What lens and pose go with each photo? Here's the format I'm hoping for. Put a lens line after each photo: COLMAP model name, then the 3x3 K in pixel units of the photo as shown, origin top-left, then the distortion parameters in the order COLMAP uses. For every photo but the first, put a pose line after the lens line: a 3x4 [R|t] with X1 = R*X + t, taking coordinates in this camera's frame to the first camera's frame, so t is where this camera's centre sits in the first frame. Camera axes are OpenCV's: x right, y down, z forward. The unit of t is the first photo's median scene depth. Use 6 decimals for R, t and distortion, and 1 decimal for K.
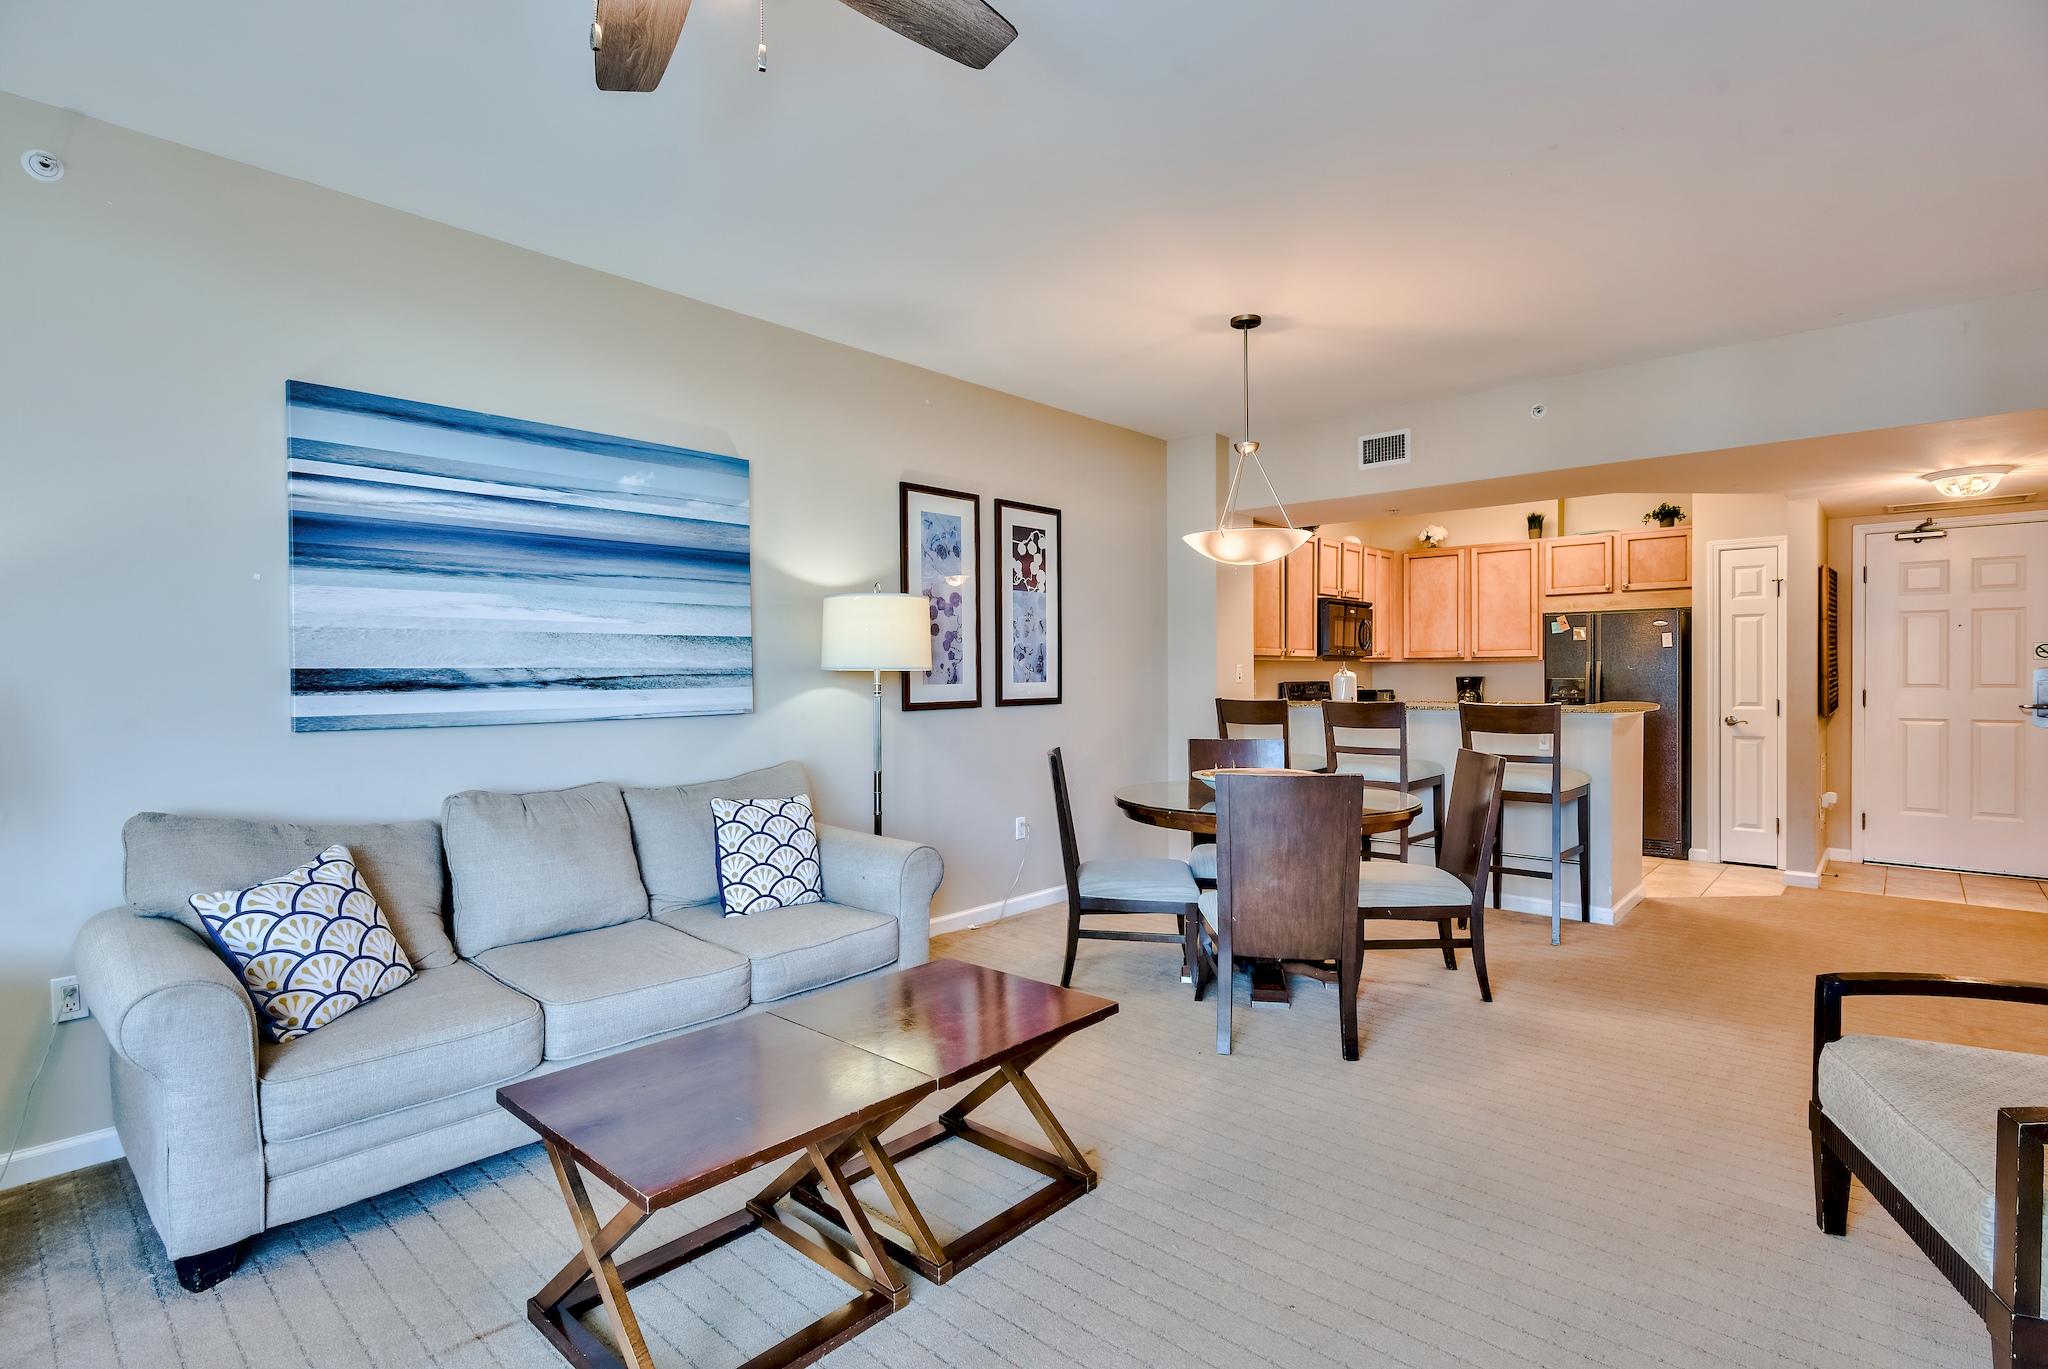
lens RADIAL K [[1007.3, 0, 1056.7], [0, 1007.3, 689.6], [0, 0, 1]] dist [0.004811, -0.005396]
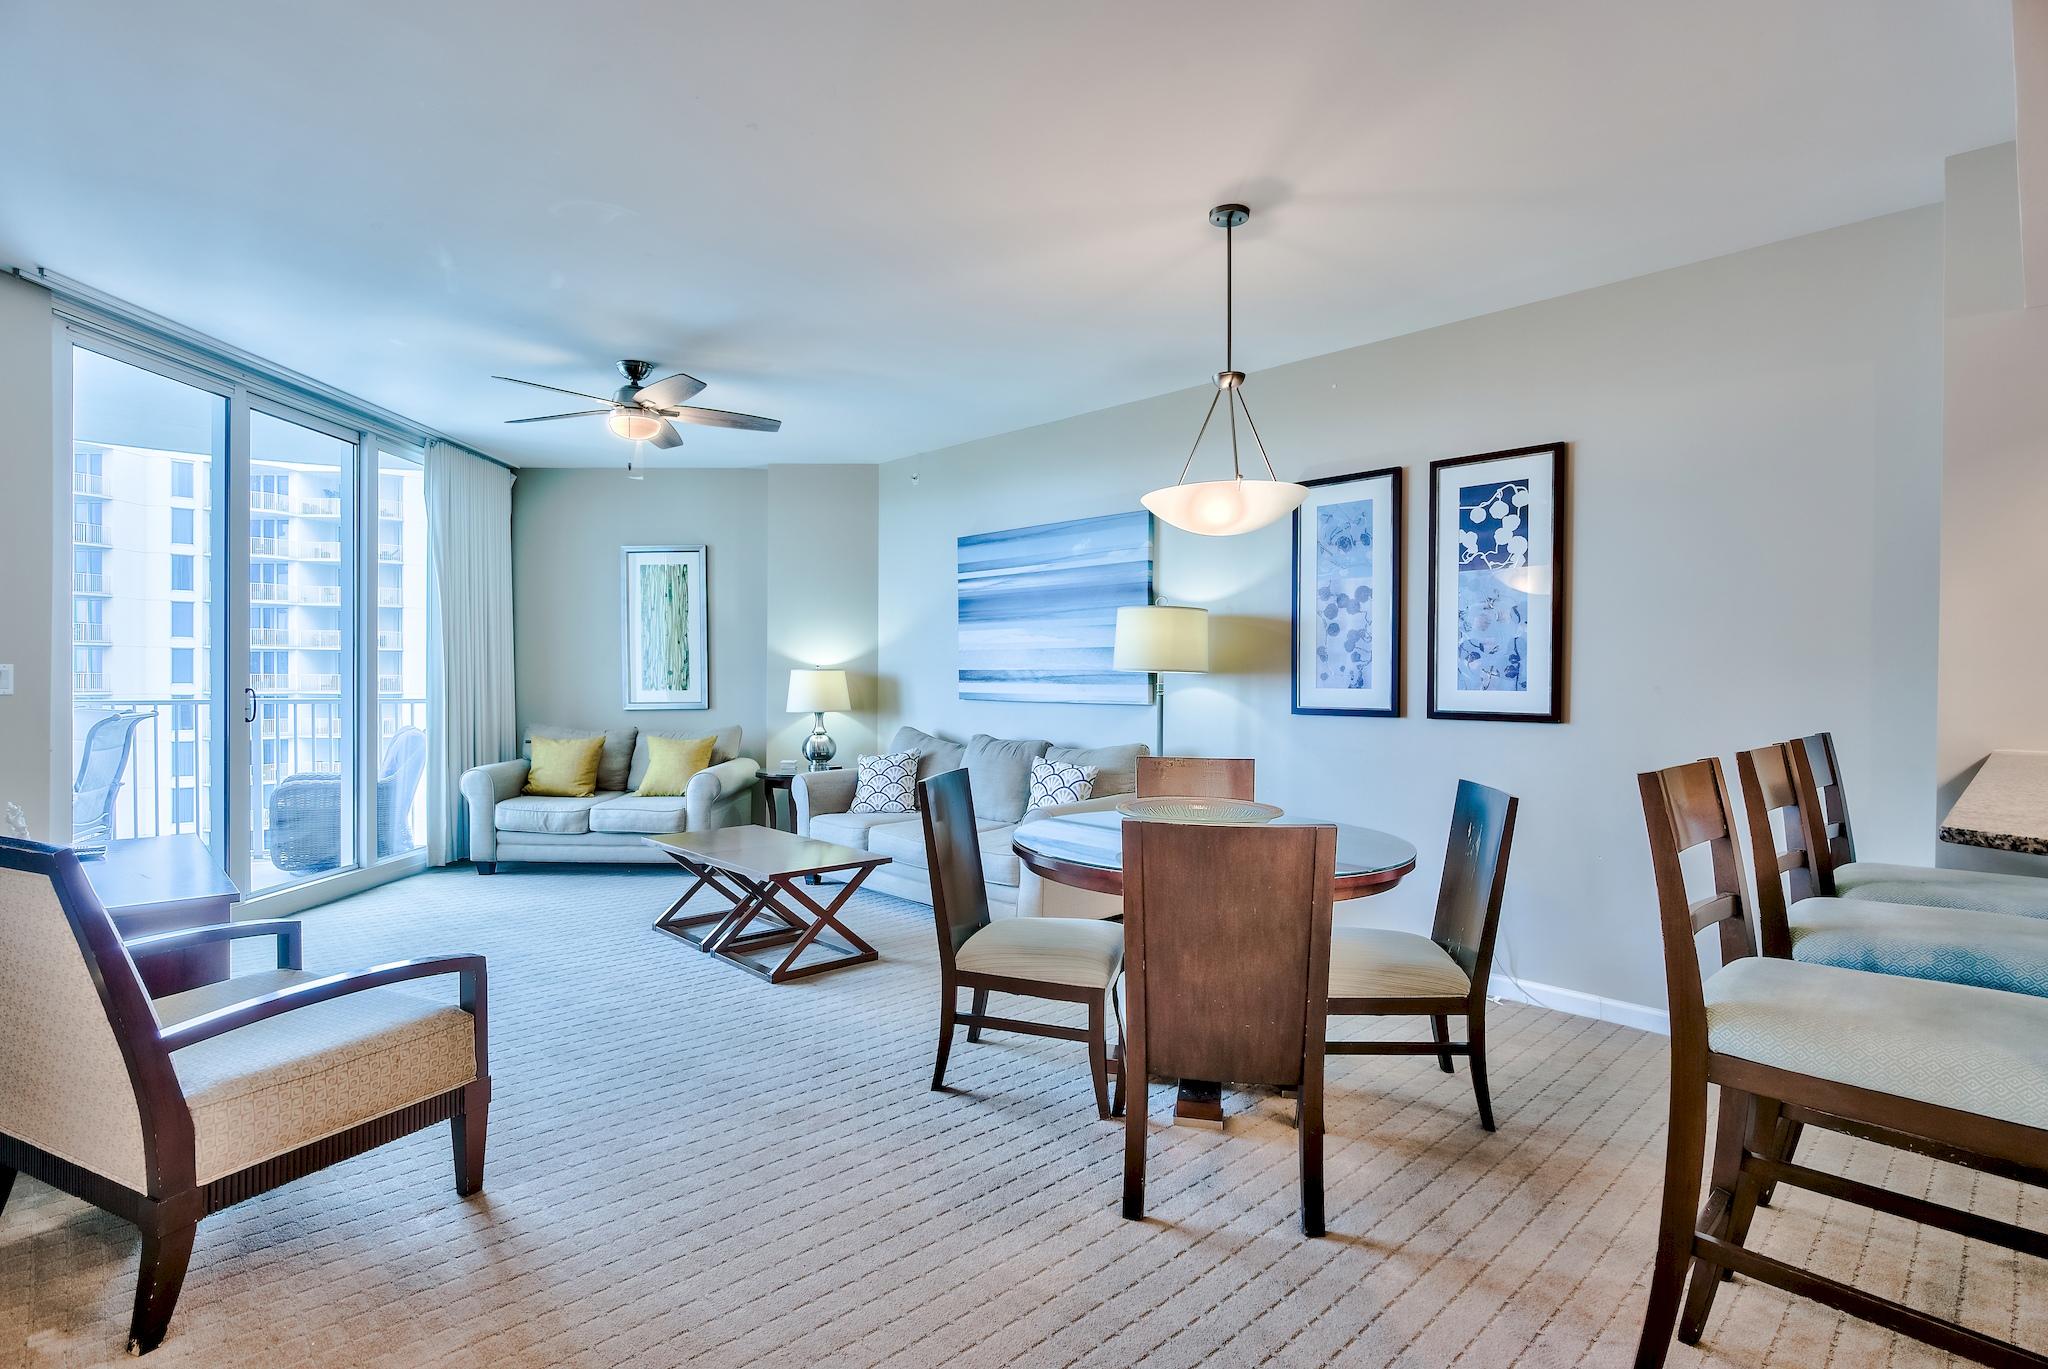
lens RADIAL K [[1007.3, 0, 1017.4], [0, 1007.3, 677.6], [0, 0, 1]] dist [0.004811, -0.005396]
pose [[-0.080077, 0.005691, -0.996772, 0.772689], [-0.024536, 0.999669, 0.007678, -0.014100], [0.996487, 0.025072, -0.079911, 0.733205]]
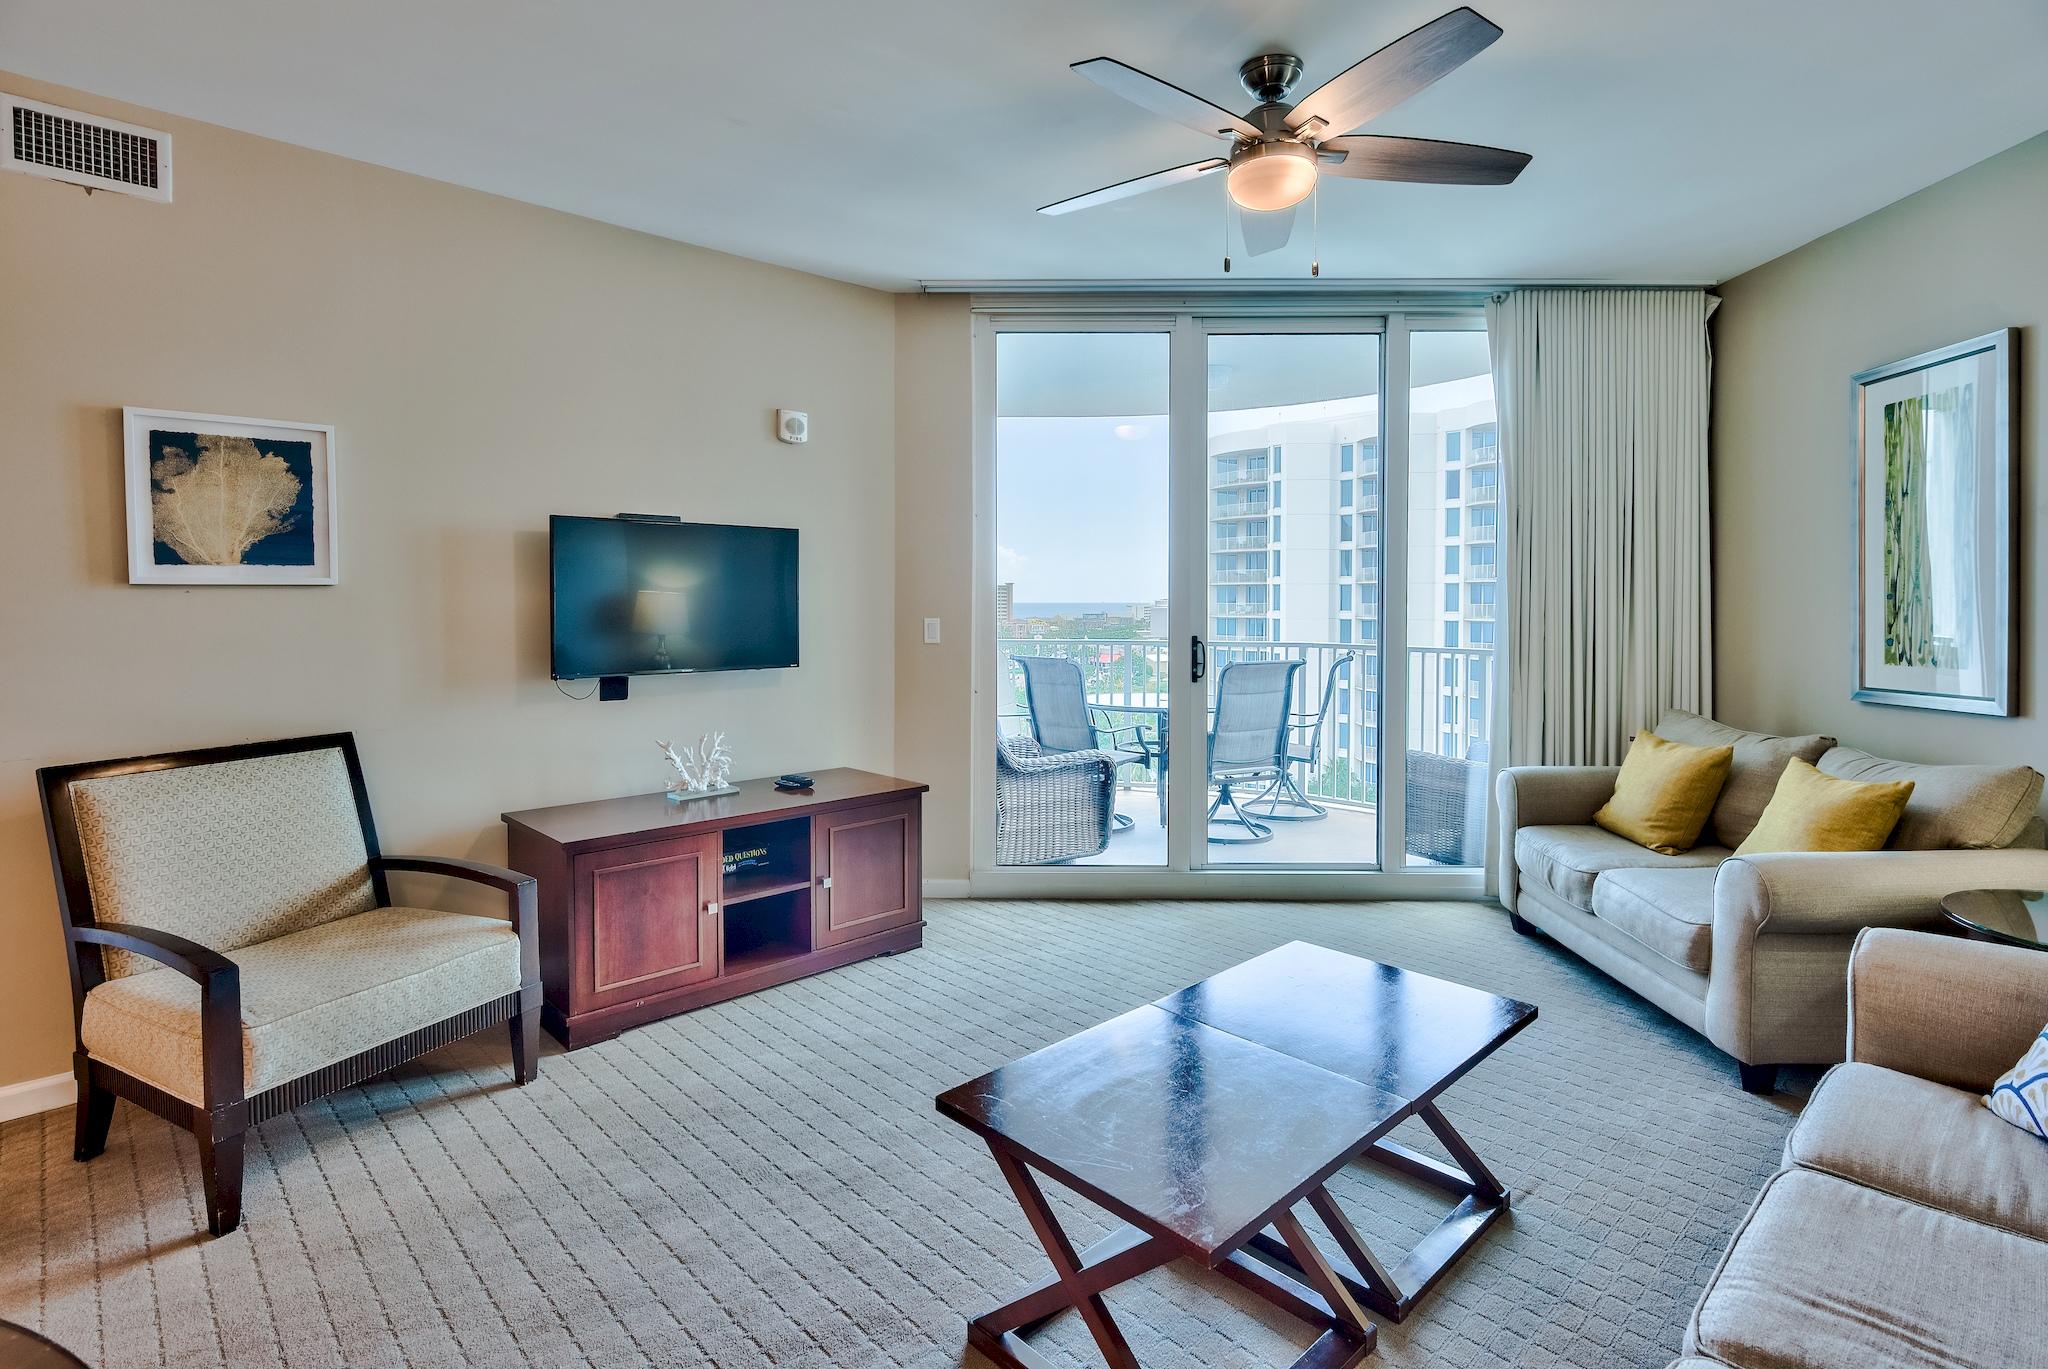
lens RADIAL K [[1007.3, 0, 1072.2], [0, 1007.3, 603.7], [0, 0, 1]] dist [0.004811, -0.005396]
pose [[-0.998452, 0.005130, 0.055387, -0.056634], [0.006430, 0.999707, 0.023319, -0.031997], [-0.055251, 0.023639, -0.998193, 0.815384]]
